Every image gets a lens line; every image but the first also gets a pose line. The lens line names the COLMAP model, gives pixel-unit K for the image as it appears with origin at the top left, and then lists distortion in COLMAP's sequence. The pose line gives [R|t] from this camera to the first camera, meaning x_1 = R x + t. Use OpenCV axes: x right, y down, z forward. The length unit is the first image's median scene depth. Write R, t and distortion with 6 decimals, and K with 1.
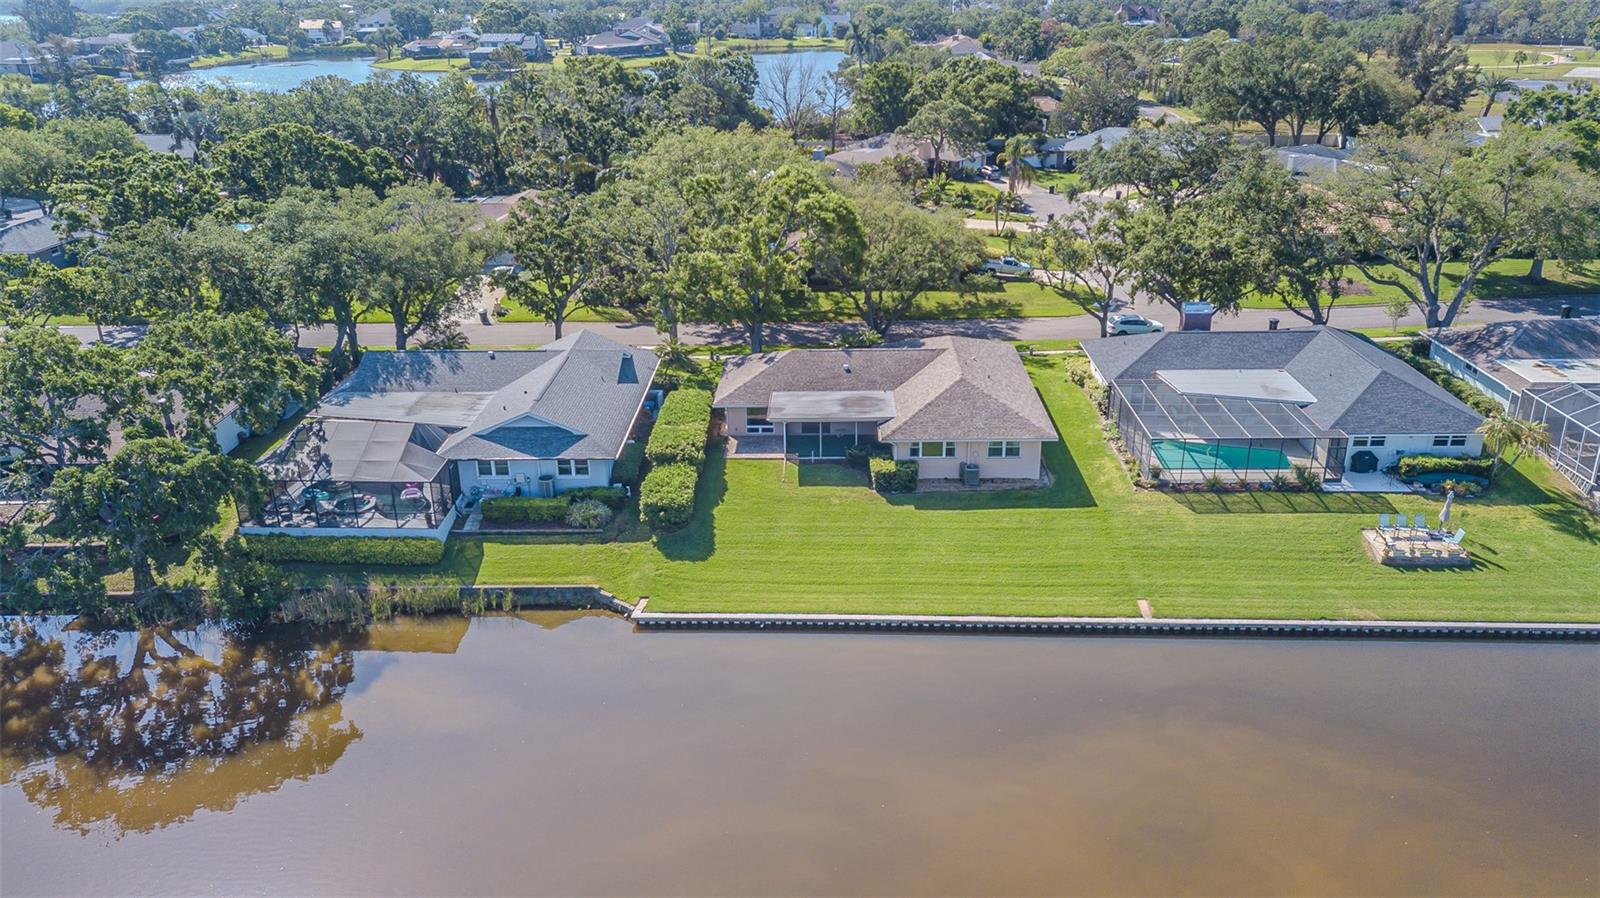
lens RADIAL K [[1249.6, 0, 800.0], [0, 1249.6, 449.0], [0, 0, 1]] dist [0.027747, -0.000007]
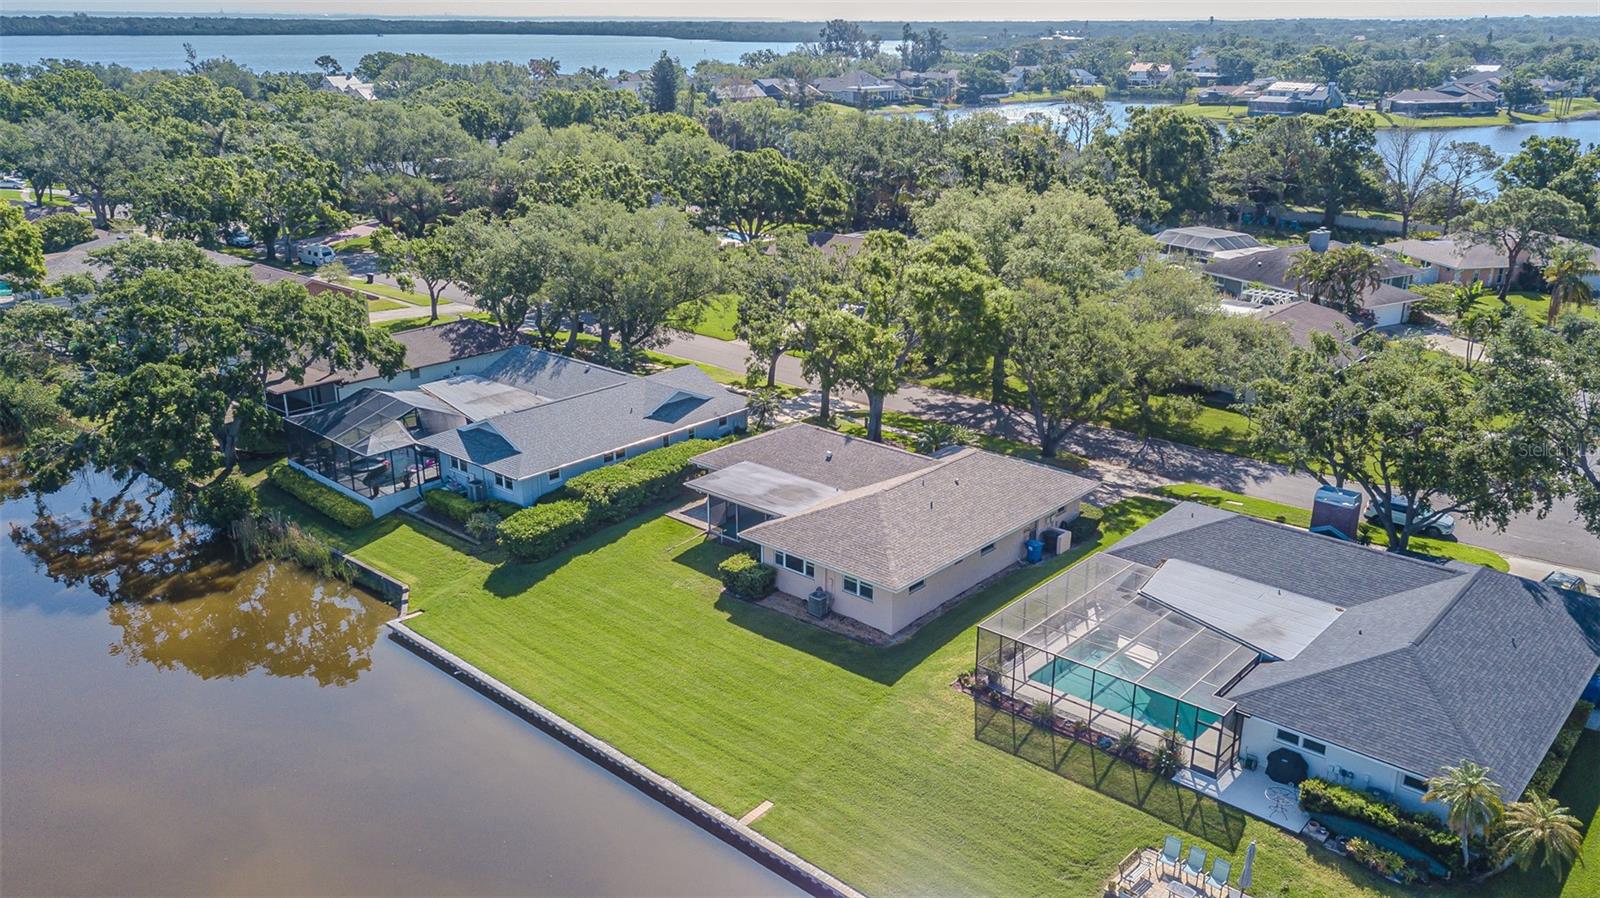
lens RADIAL K [[1269.9, 0, 799.5], [0, 1269.9, 424.7], [0, 0, 1]] dist [0.037802, -0.003969]
pose [[0.760083, 0.213694, -0.613685, 0.639780], [-0.246608, 0.968592, 0.031840, -0.123445], [0.601214, 0.127139, 0.788909, 0.306086]]
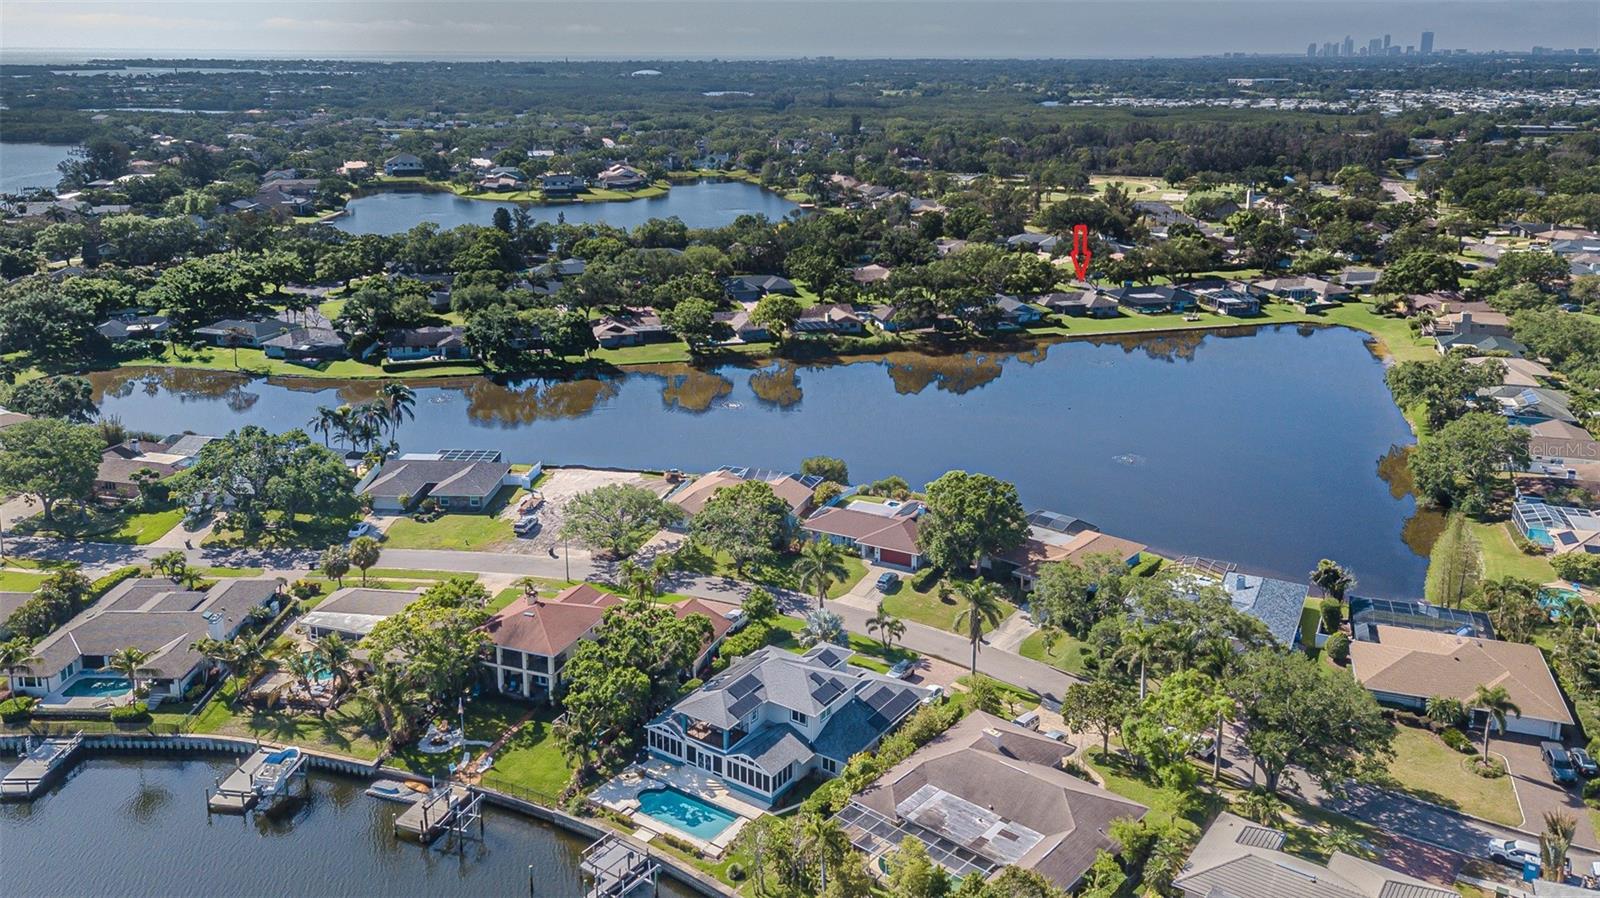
lens RADIAL K [[1245.6, 0, 835.4], [0, 1245.6, 446.8], [0, 0, 1]] dist [0.021365, -0.005130]
pose [[0.948127, -0.078456, 0.308059, -2.394476], [0.099488, 0.993618, -0.053147, 0.690259], [-0.301923, 0.081038, 0.949882, -3.232802]]
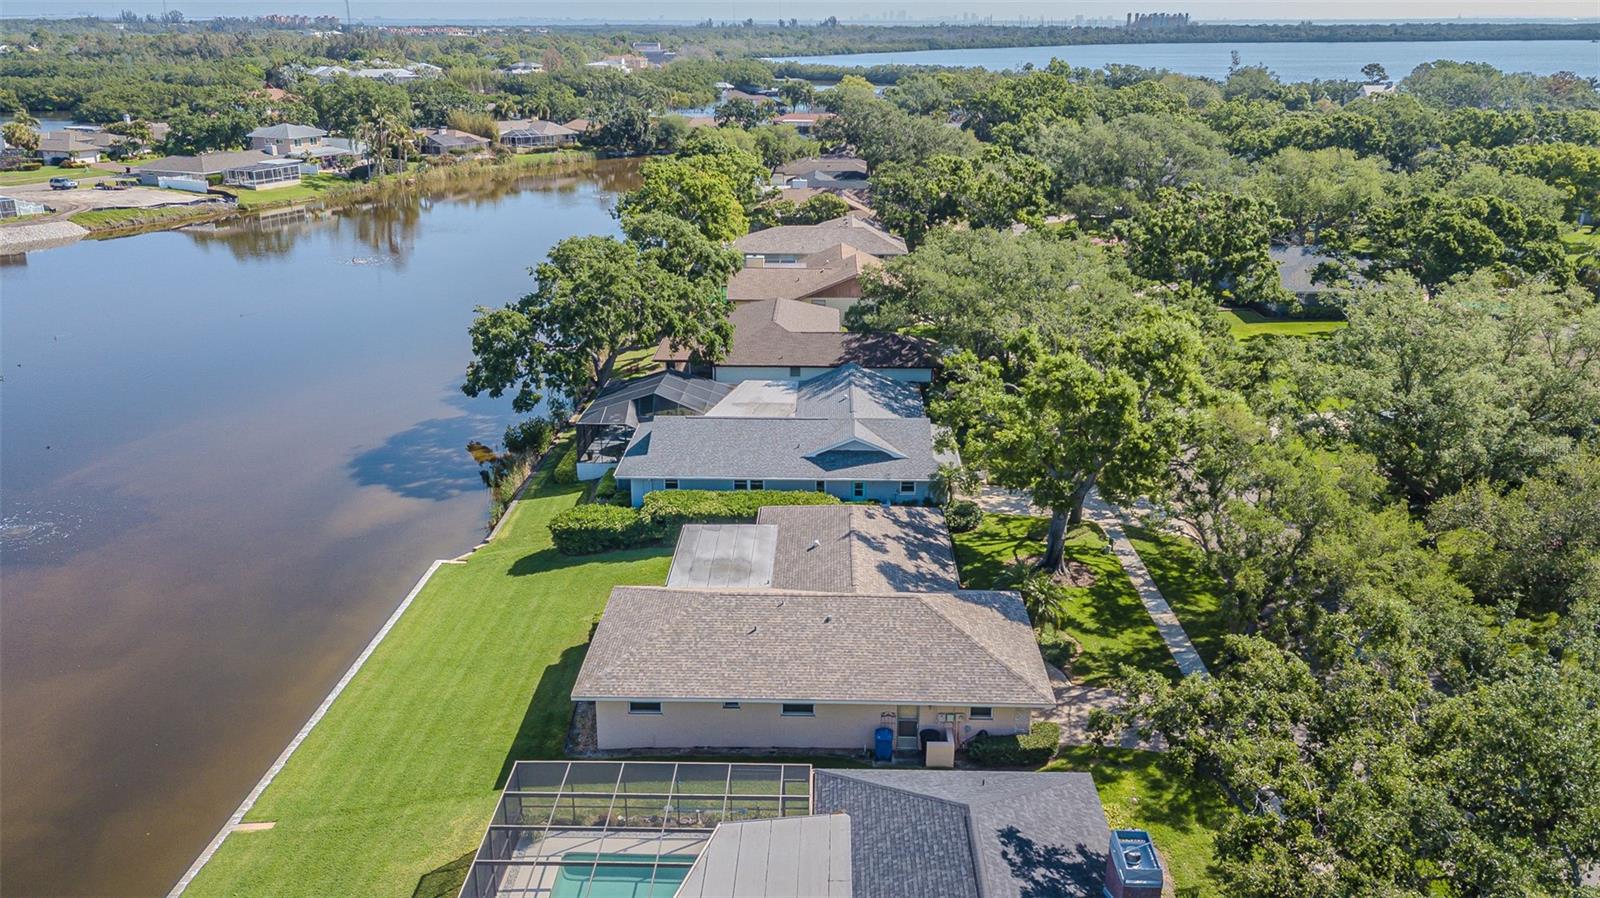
lens RADIAL K [[1269.9, 0, 799.5], [0, 1269.9, 424.7], [0, 0, 1]] dist [0.037802, -0.003969]
pose [[-0.009518, 0.317129, -0.948334, 0.821779], [-0.364032, 0.882201, 0.298668, -0.393503], [0.931338, 0.348067, 0.107048, 0.994417]]
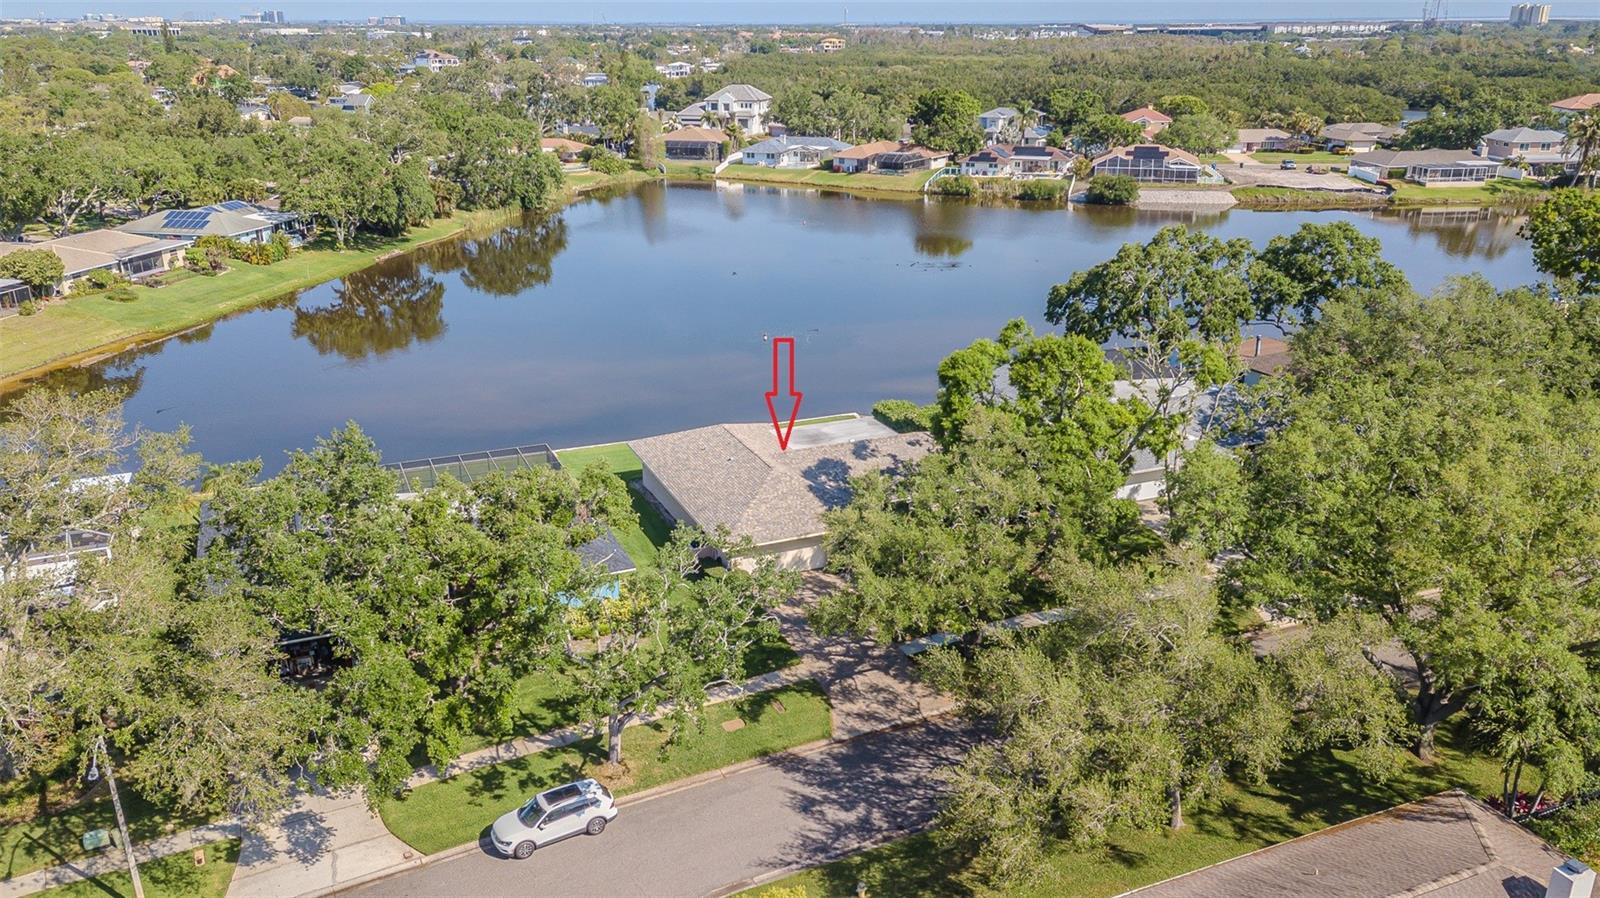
lens RADIAL K [[1230.8, 0, 800.0], [0, 1230.8, 449.0], [0, 0, 1]] dist [0.026571, 0.004482]
pose [[-0.914015, 0.149311, -0.377203, 0.487175], [-0.132018, 0.769720, 0.624581, -0.730899], [0.383598, 0.620675, -0.683824, 1.840908]]
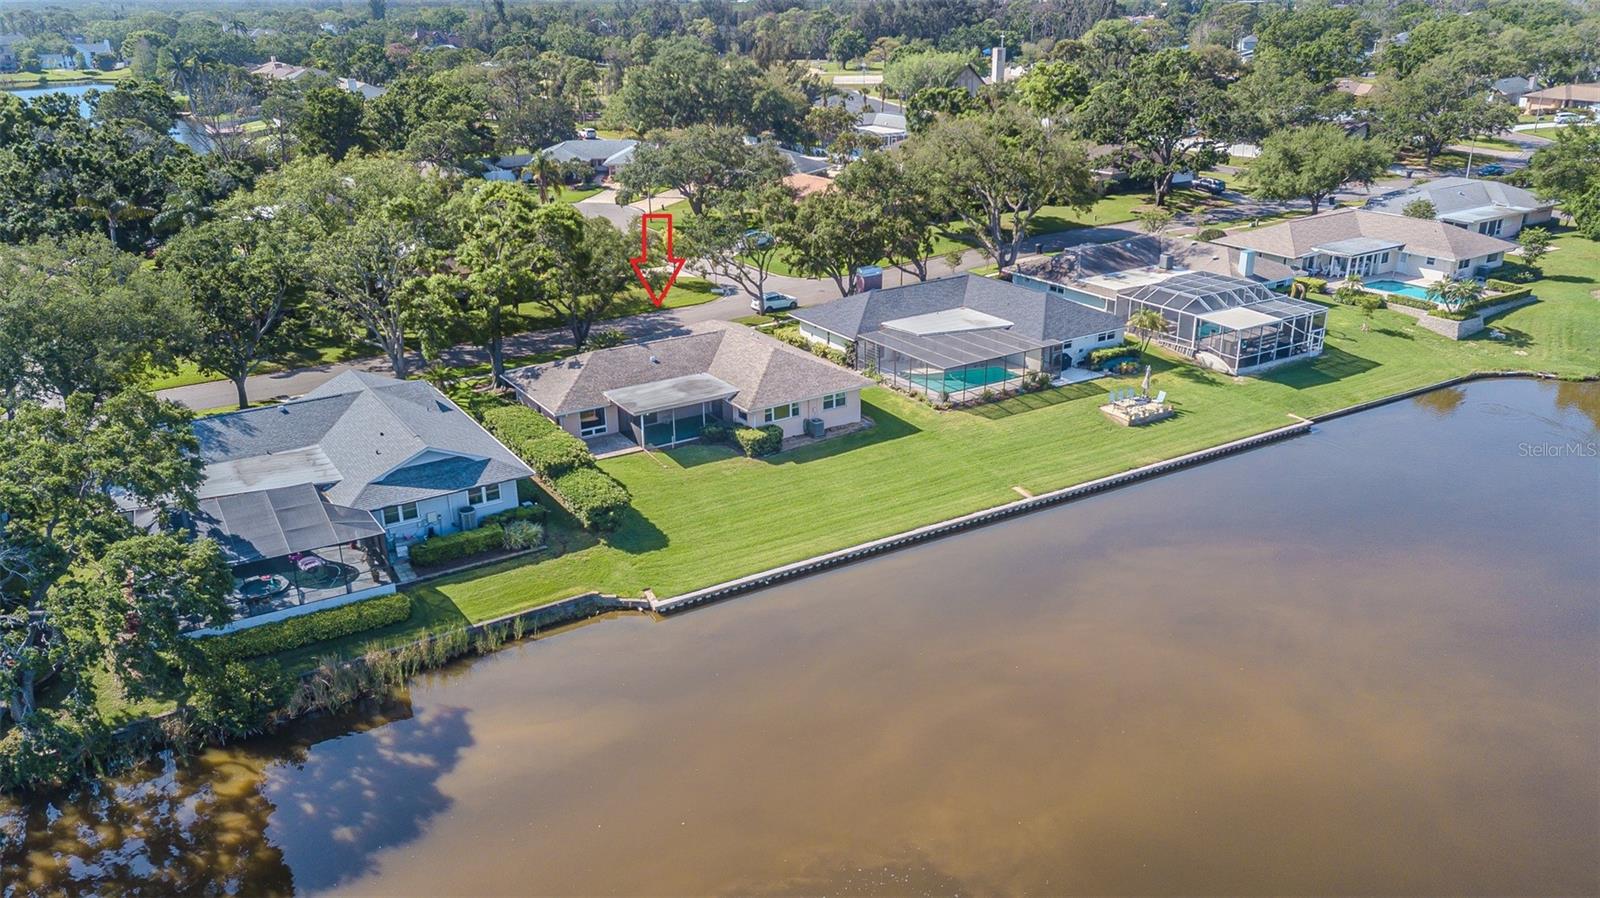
lens RADIAL K [[1245.6, 0, 835.4], [0, 1245.6, 446.8], [0, 0, 1]] dist [0.021365, -0.005130]
pose [[0.821425, -0.194370, 0.536173, -0.465526], [0.204716, 0.977967, 0.040899, -0.005078], [-0.532309, 0.076168, 0.843116, 0.042325]]
